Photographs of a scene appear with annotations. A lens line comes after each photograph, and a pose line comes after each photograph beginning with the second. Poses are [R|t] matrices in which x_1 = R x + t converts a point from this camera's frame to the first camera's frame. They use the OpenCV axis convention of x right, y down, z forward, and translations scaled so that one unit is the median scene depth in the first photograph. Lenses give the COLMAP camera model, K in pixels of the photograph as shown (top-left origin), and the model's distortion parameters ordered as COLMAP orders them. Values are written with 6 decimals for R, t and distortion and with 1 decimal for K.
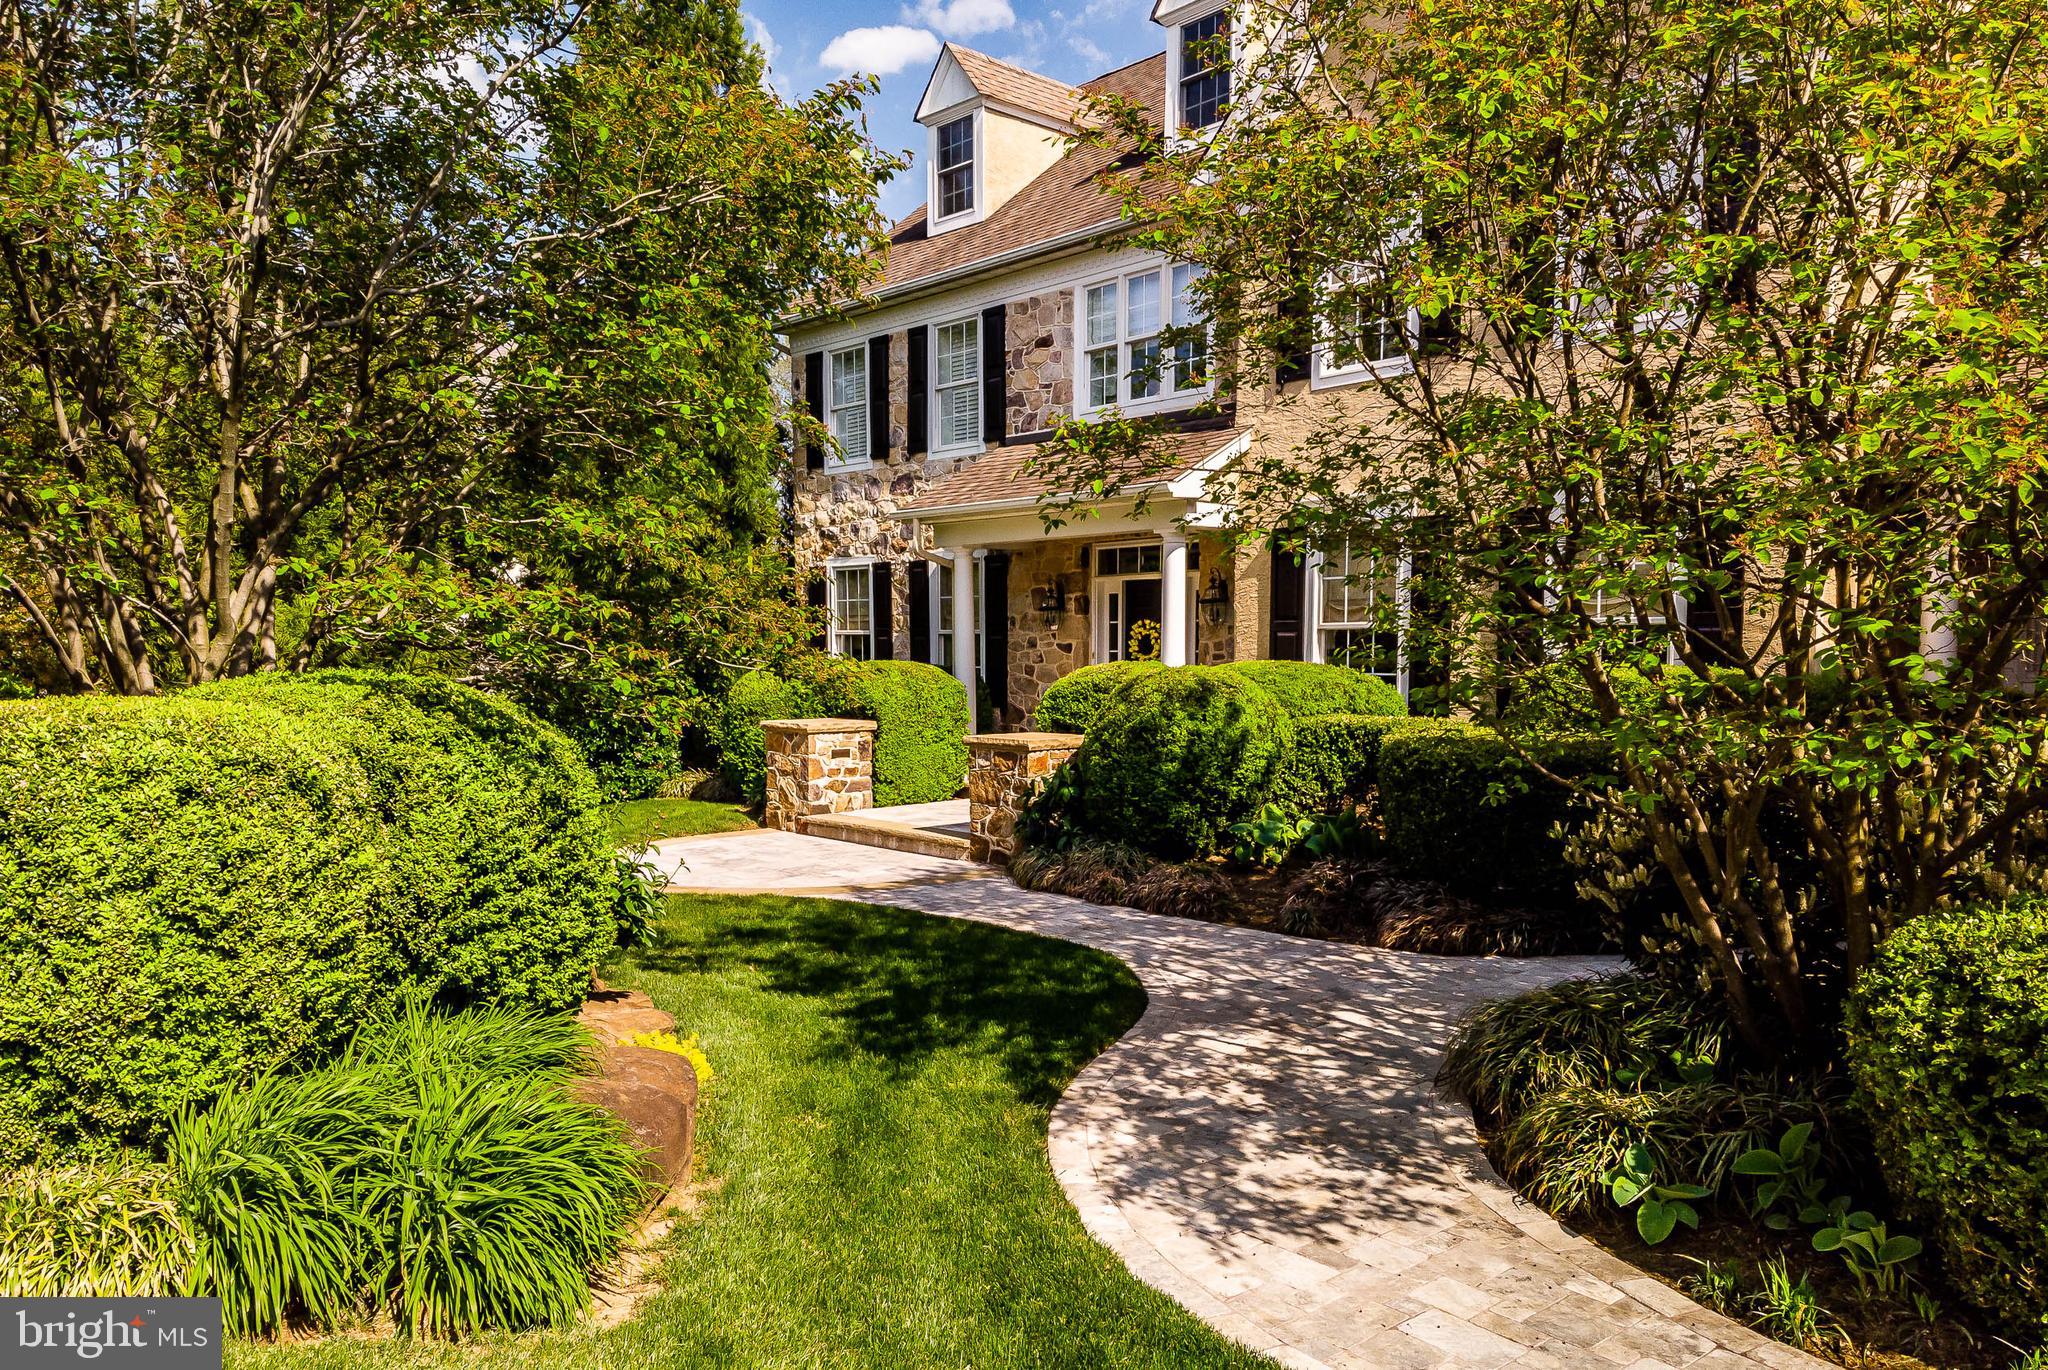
lens RADIAL K [[1452.3, 0, 1020.7], [0, 1452.3, 768.3], [0, 0, 1]] dist [0.299063, -0.558374]
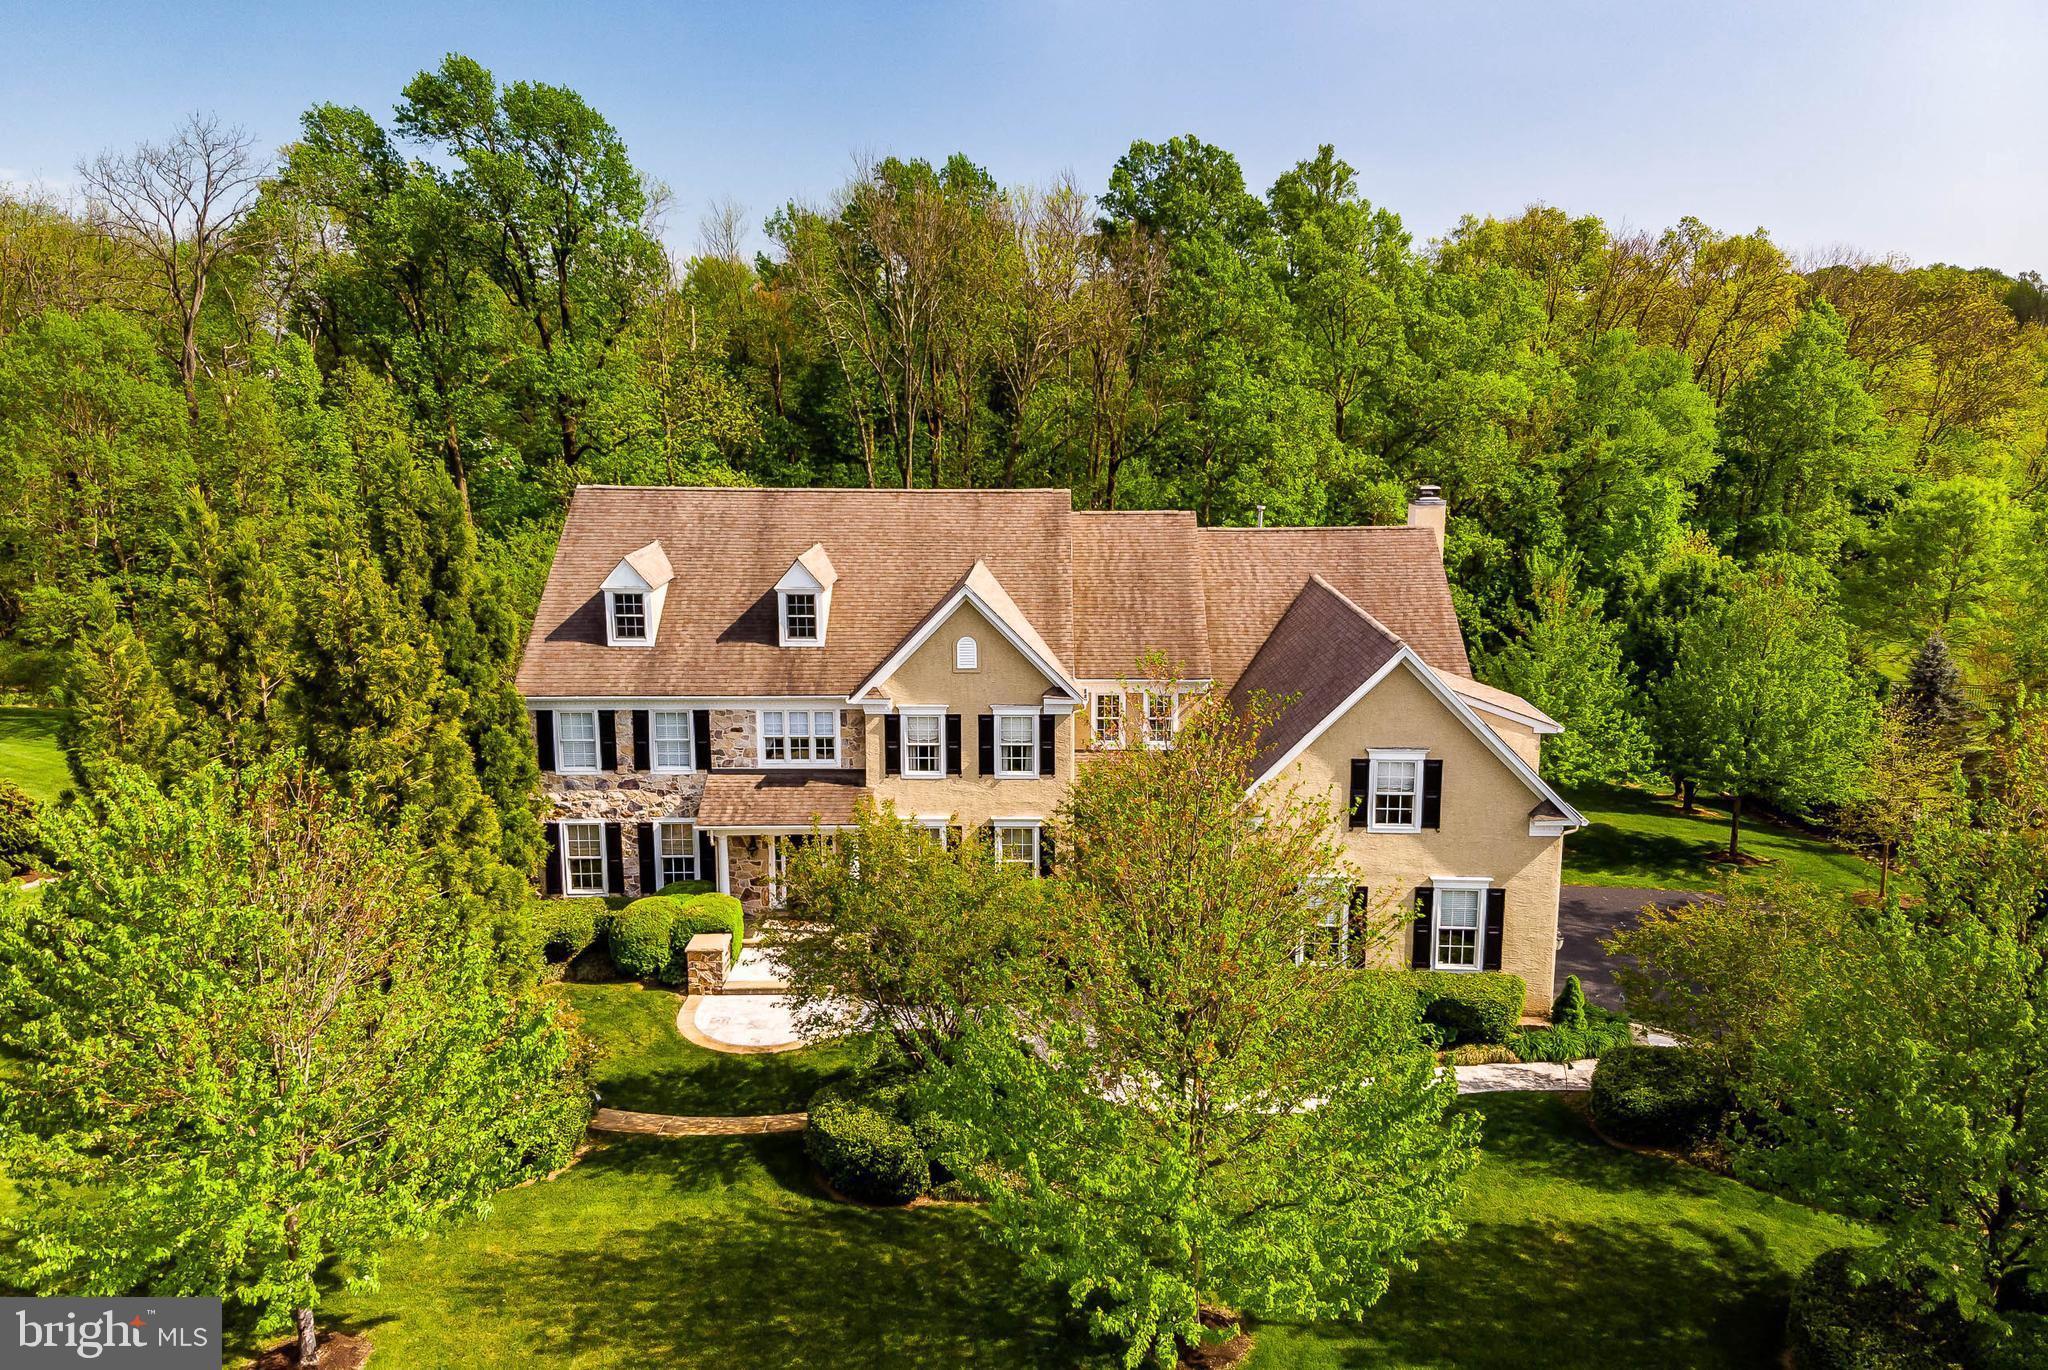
lens RADIAL K [[1690.6, 0, 976.2], [0, 1690.6, 680.5], [0, 0, 1]] dist [0.403968, -1.030342]
pose [[0.700443, -0.153584, 0.696988, -1.313260], [0.068644, 0.986542, 0.148404, -0.633765], [-0.710400, -0.056105, 0.701559, -0.882384]]
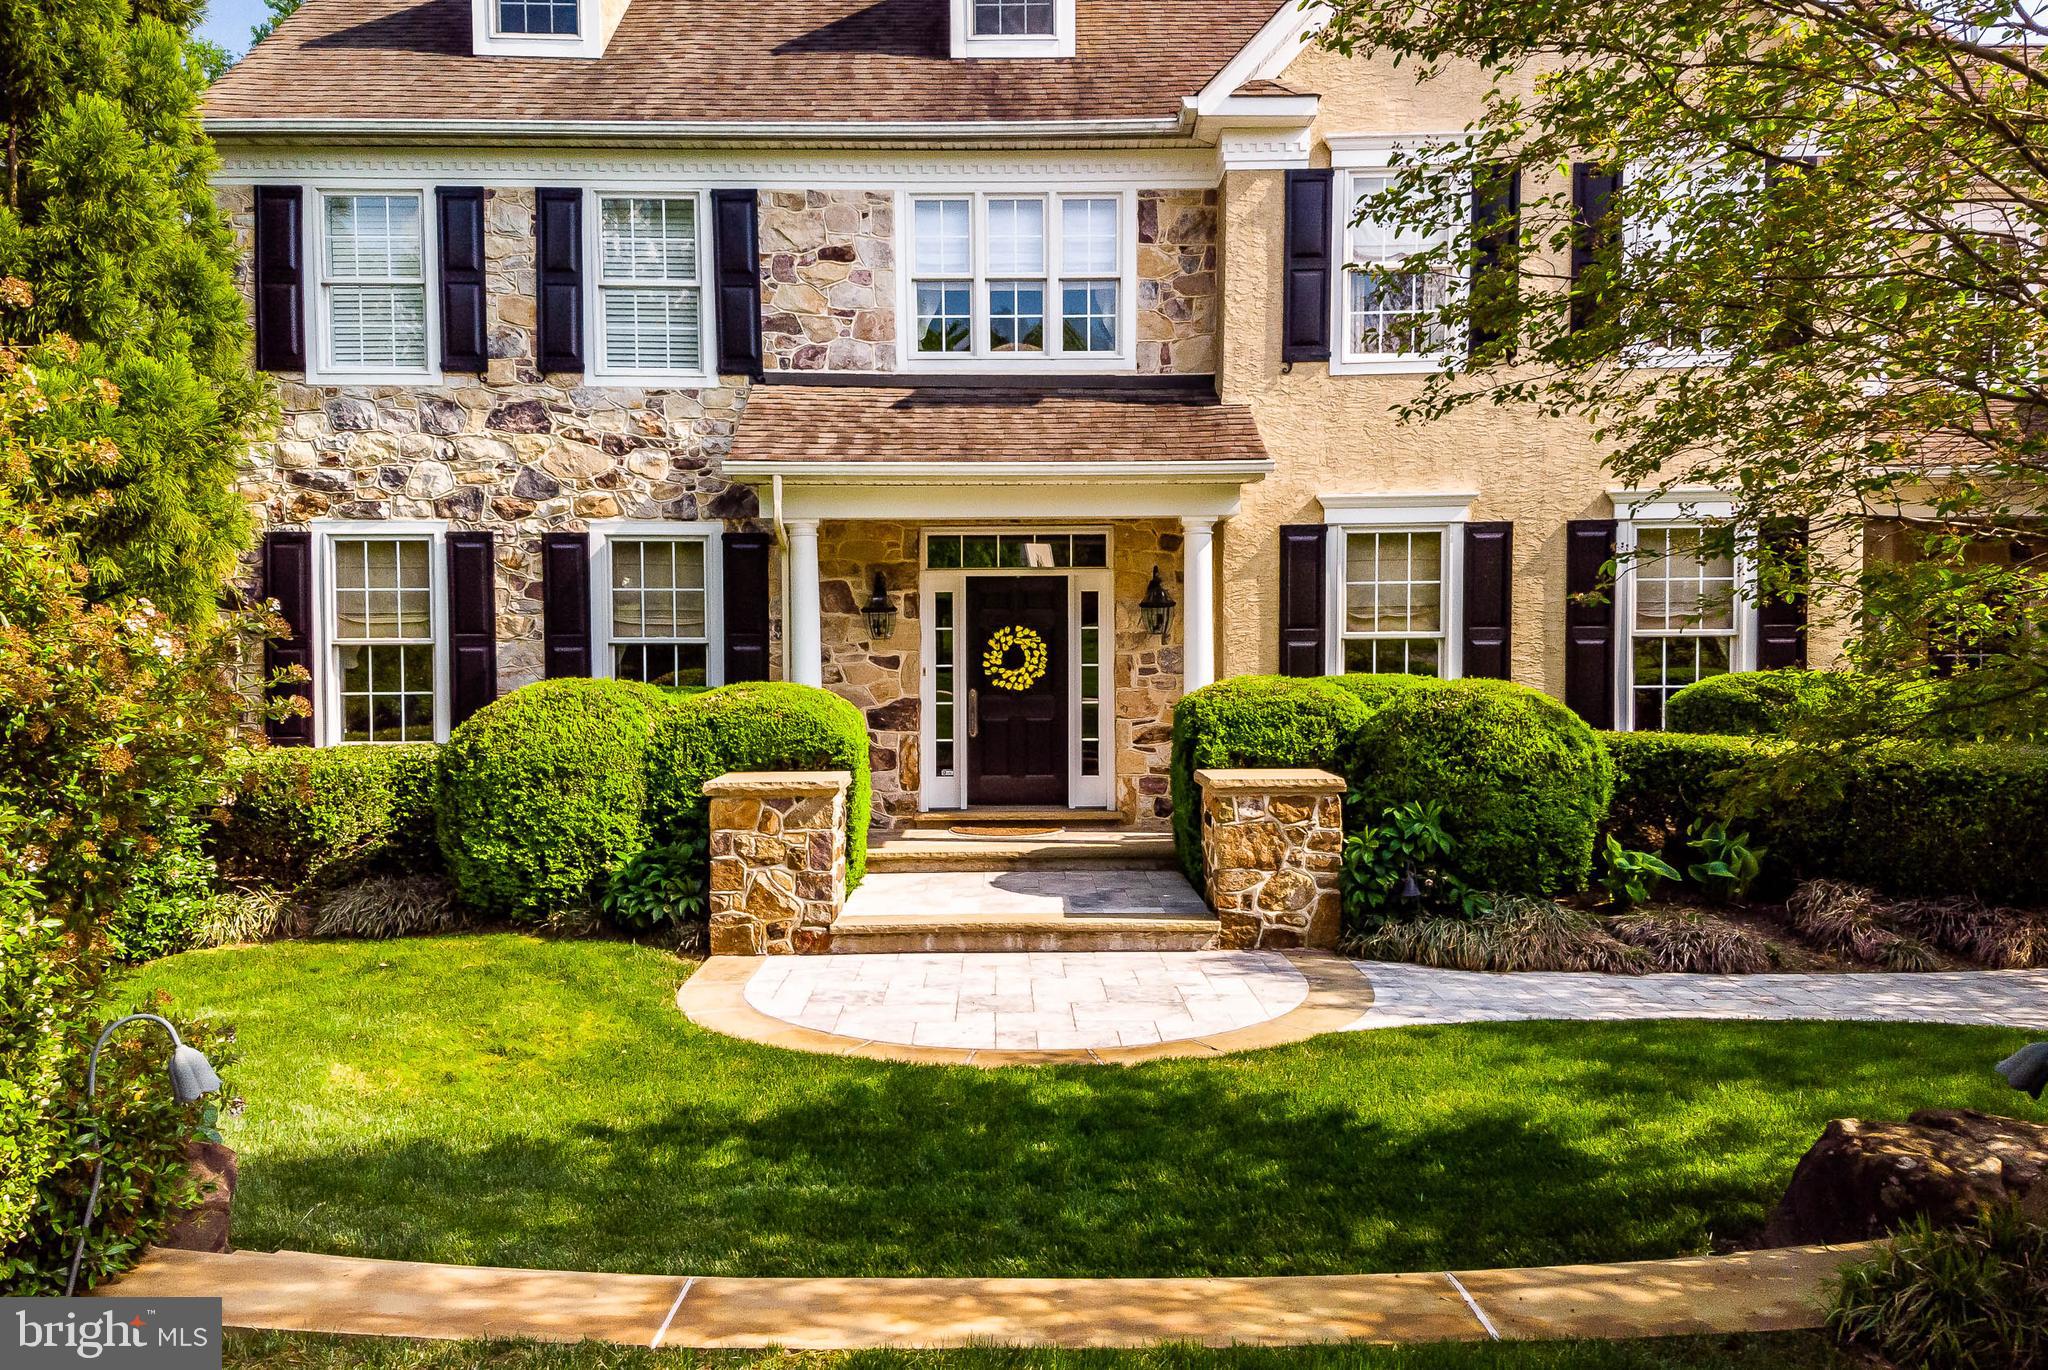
lens RADIAL K [[1690.6, 0, 976.2], [0, 1690.6, 680.5], [0, 0, 1]] dist [0.403968, -1.030342]
pose [[0.668363, -0.014028, 0.743703, -0.527540], [0.069409, 0.996636, -0.043579, -0.029470], [-0.740590, 0.080746, 0.667088, 0.352519]]
